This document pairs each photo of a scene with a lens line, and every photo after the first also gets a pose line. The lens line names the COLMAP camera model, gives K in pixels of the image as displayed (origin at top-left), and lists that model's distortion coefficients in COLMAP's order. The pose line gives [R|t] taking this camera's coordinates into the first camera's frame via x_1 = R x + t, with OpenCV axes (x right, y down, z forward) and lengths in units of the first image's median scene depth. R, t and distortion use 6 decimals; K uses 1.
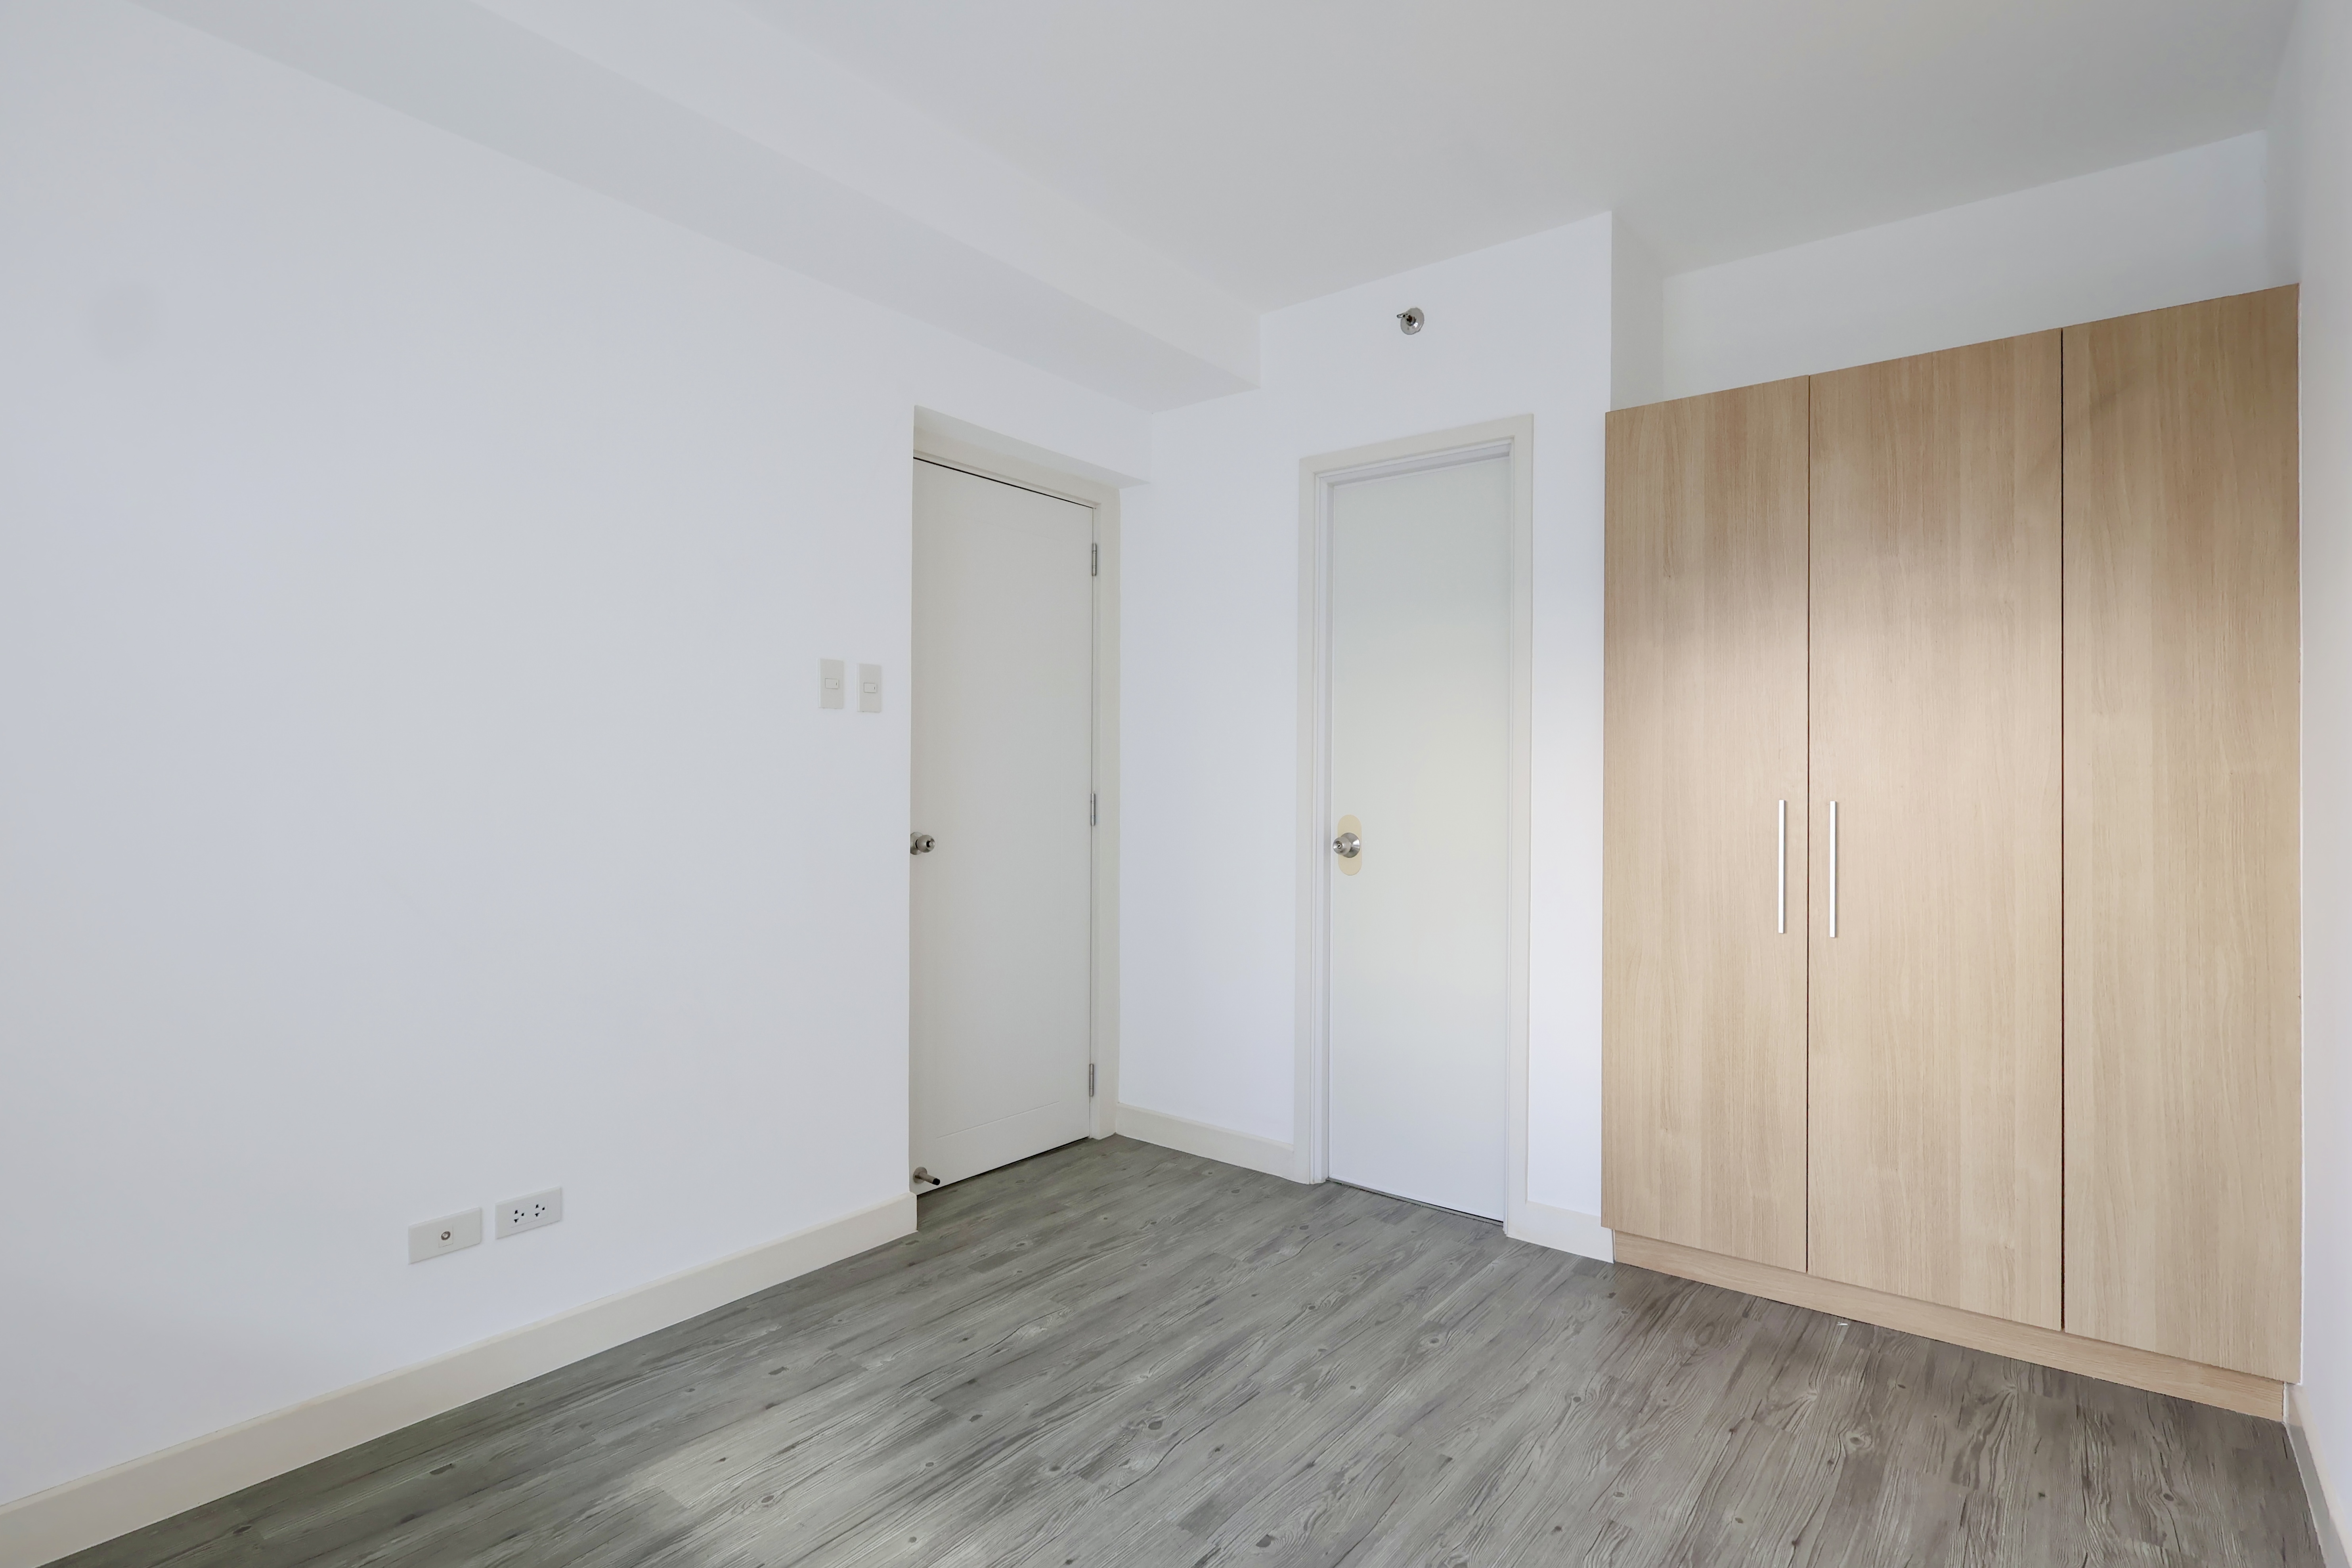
lens RADIAL K [[1153.2, 0, 1172.2], [0, 1153.2, 782.1], [0, 0, 1]] dist [-0.001216, 0.000083]
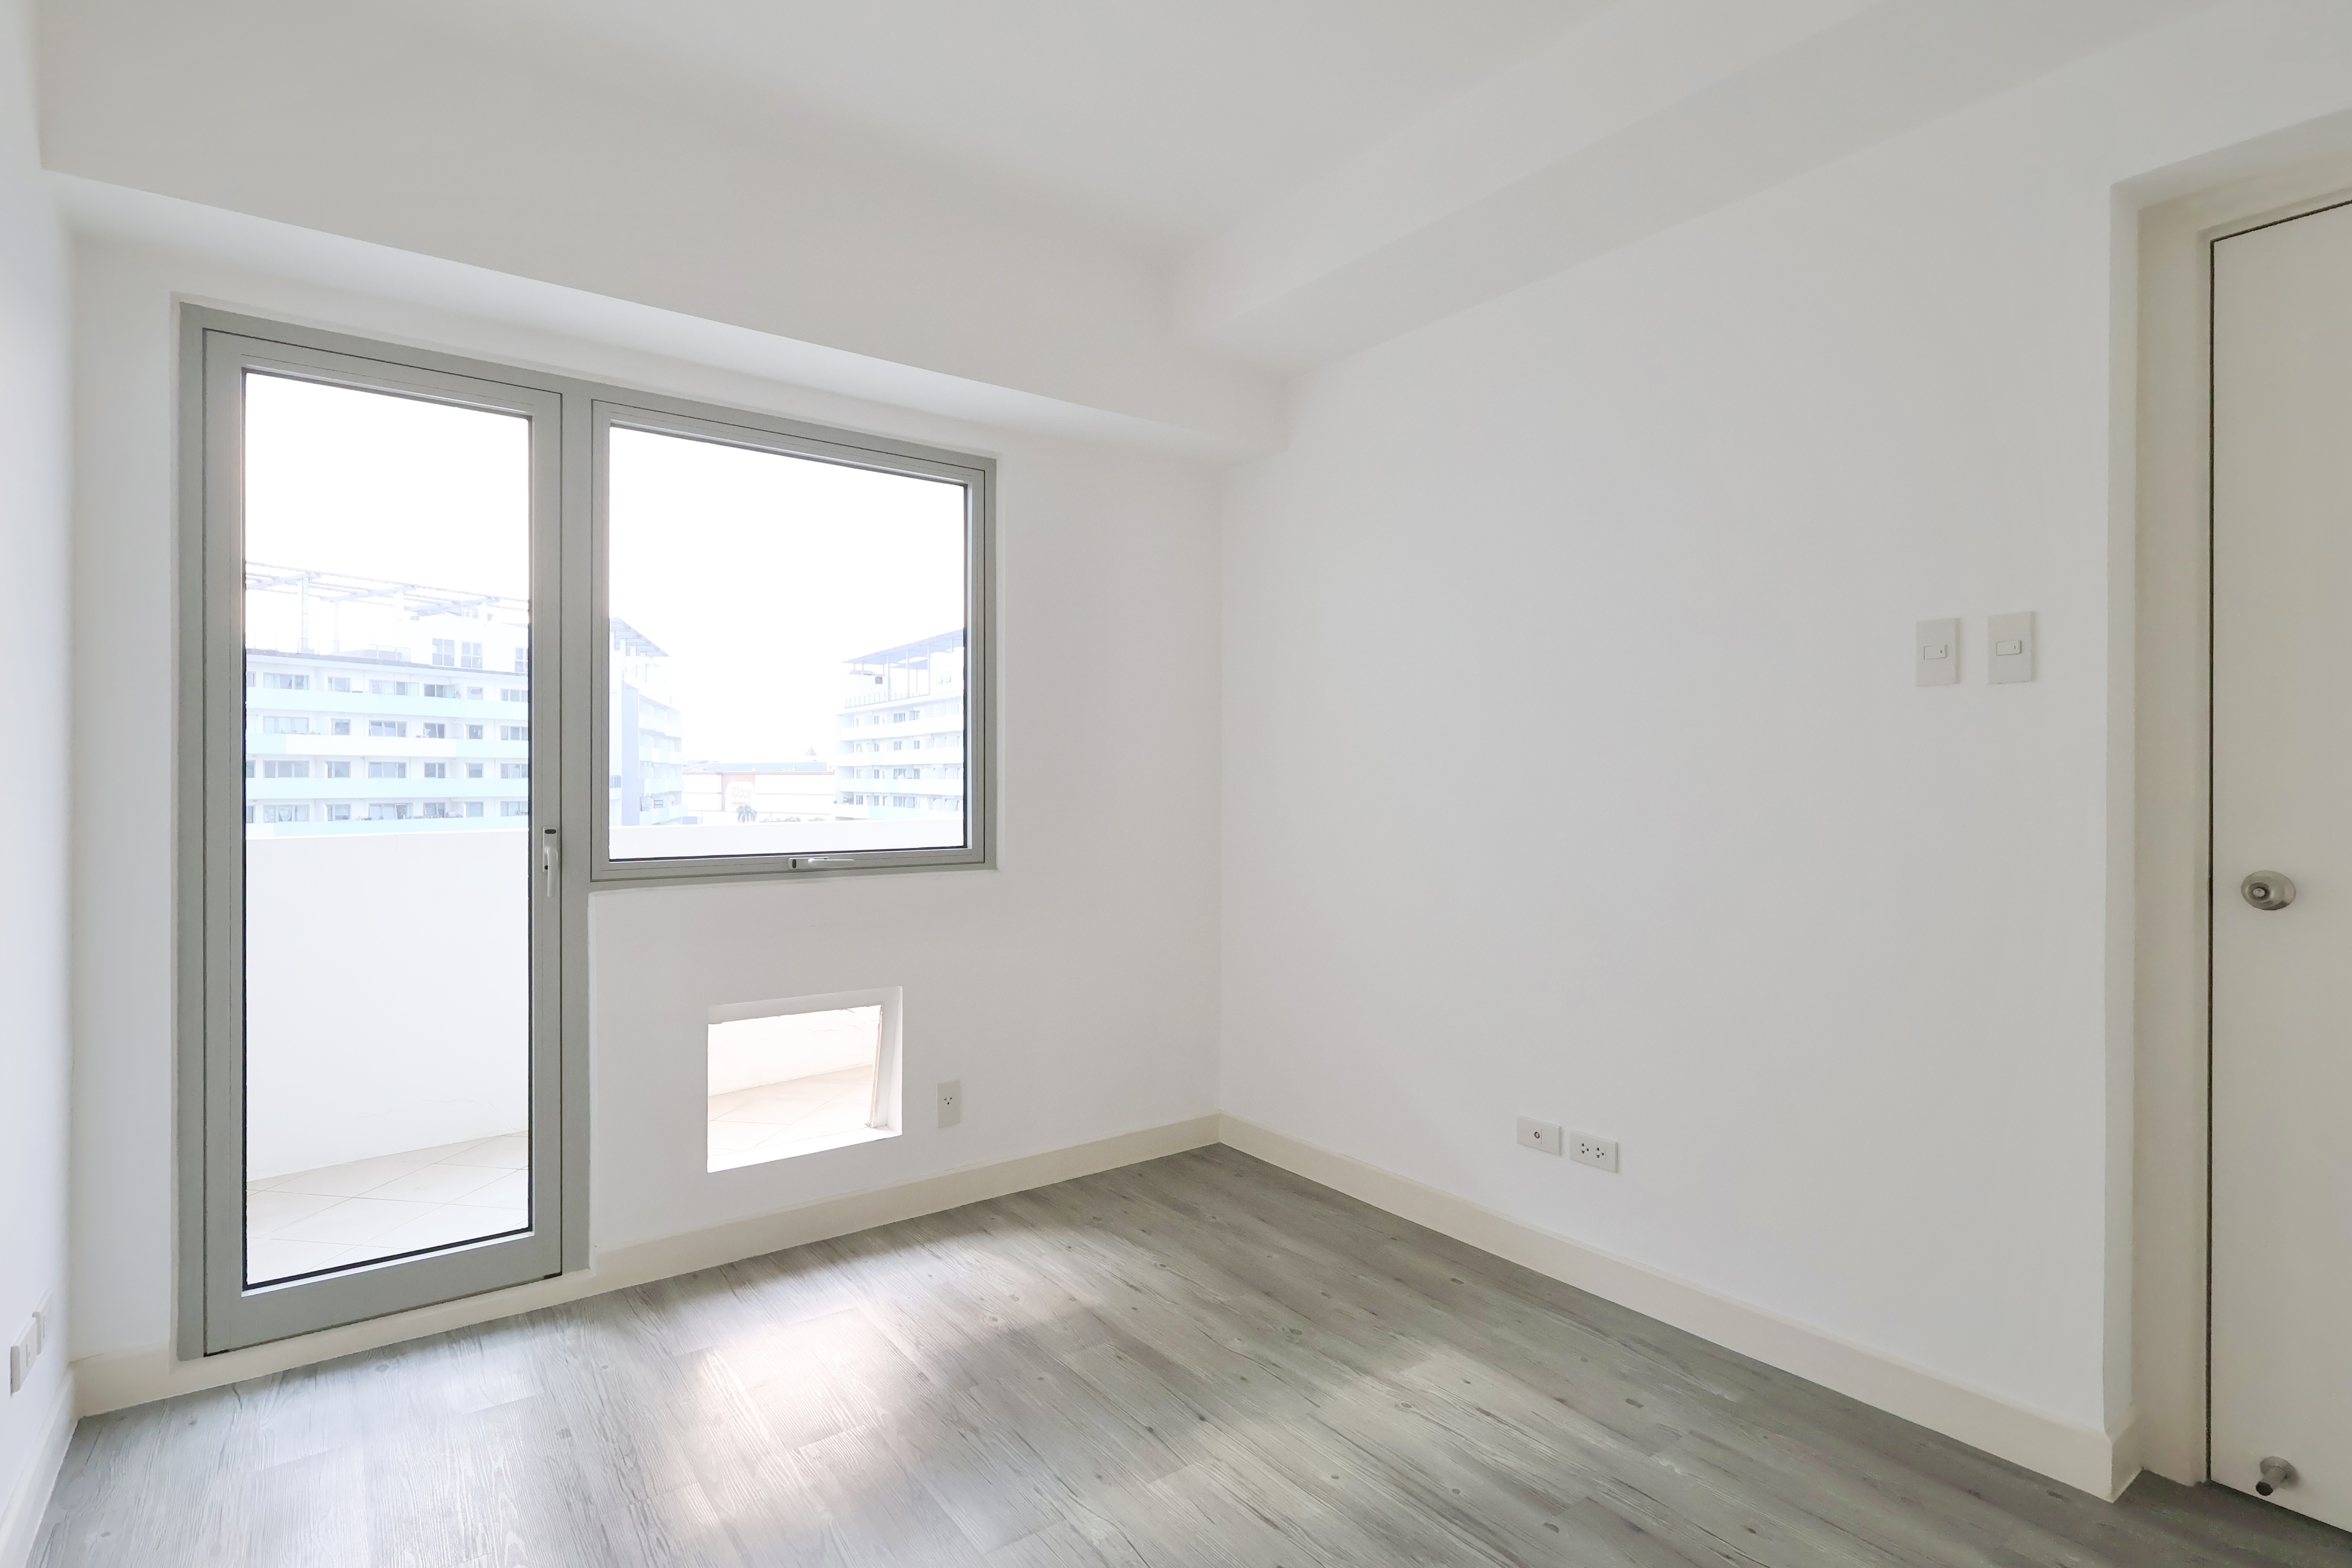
lens RADIAL K [[1158.3, 0, 1177.2], [0, 1158.3, 778.8], [0, 0, 1]] dist [-0.000526, 0.000461]
pose [[-0.258698, -0.003870, -0.965950, 0.617721], [-0.000751, 0.999992, -0.003805, 0.000525], [0.965958, -0.000259, -0.258699, 0.804393]]
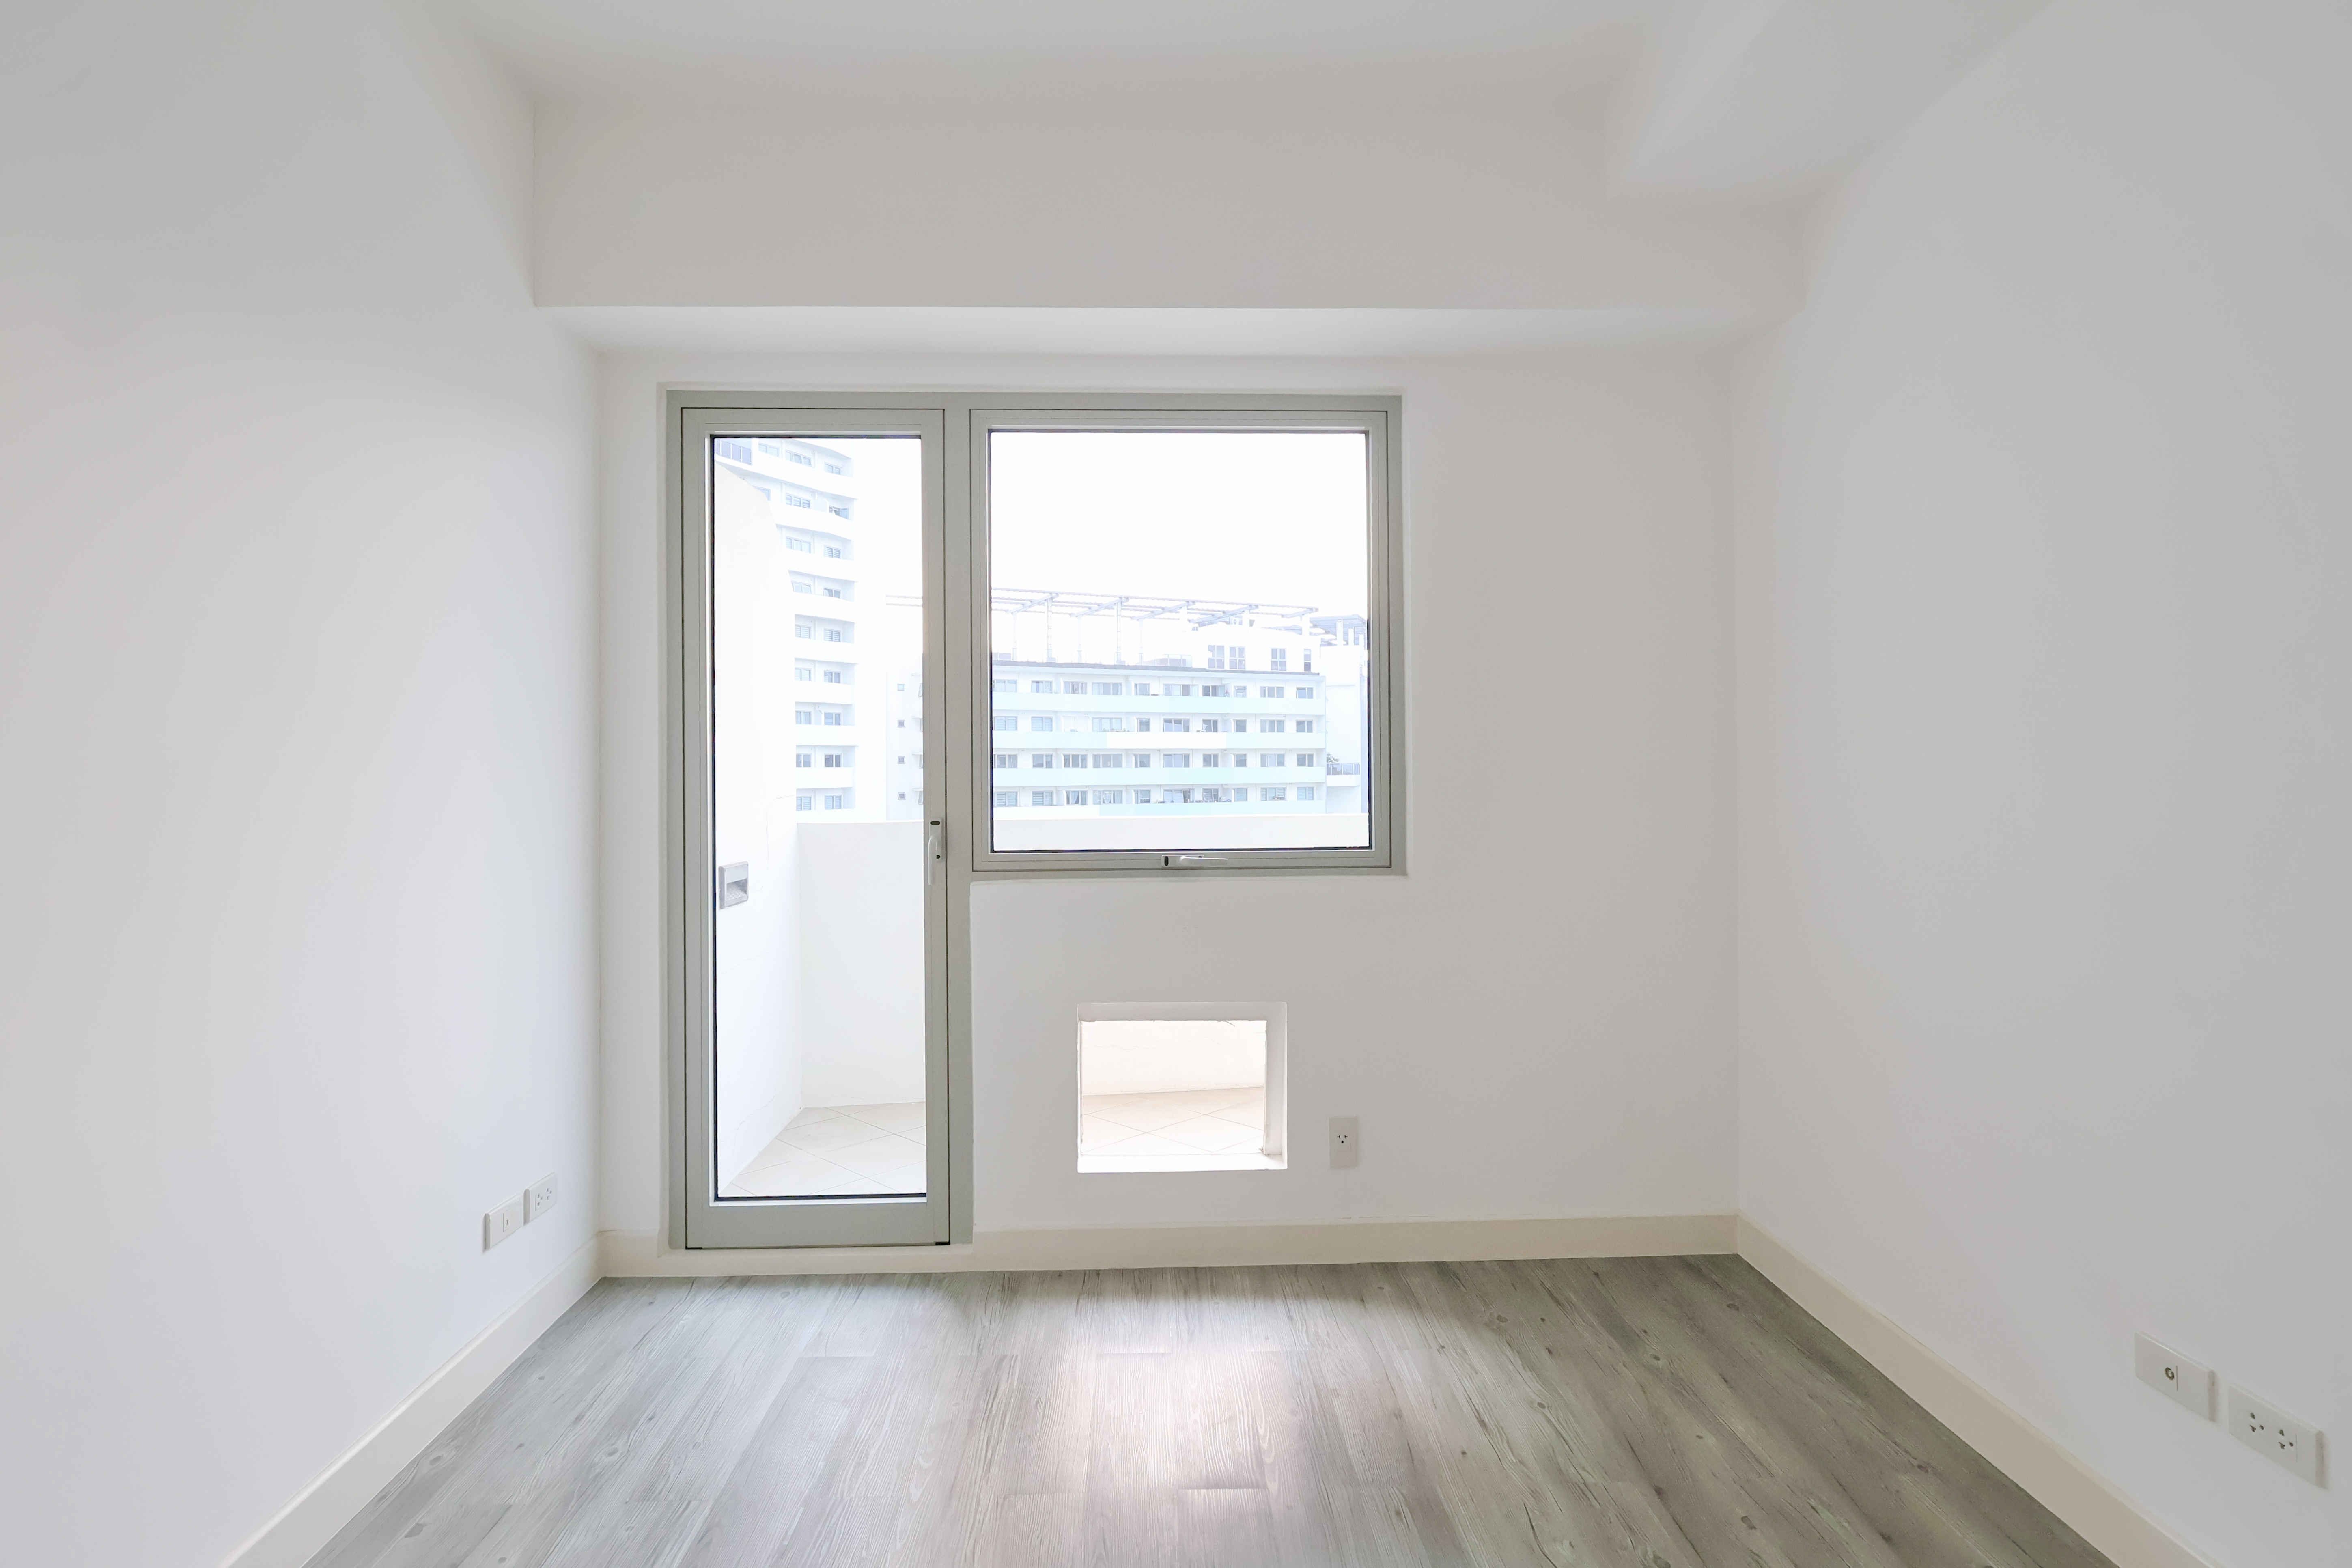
lens RADIAL K [[1195.6, 0, 1206.3], [0, 1195.6, 758.1], [0, 0, 1]] dist [-0.003015, 0.000509]
pose [[-0.768939, -0.002972, -0.639316, 0.292563], [0.004845, 0.999933, -0.010475, -0.003968], [0.639304, -0.011152, -0.768873, 1.028675]]
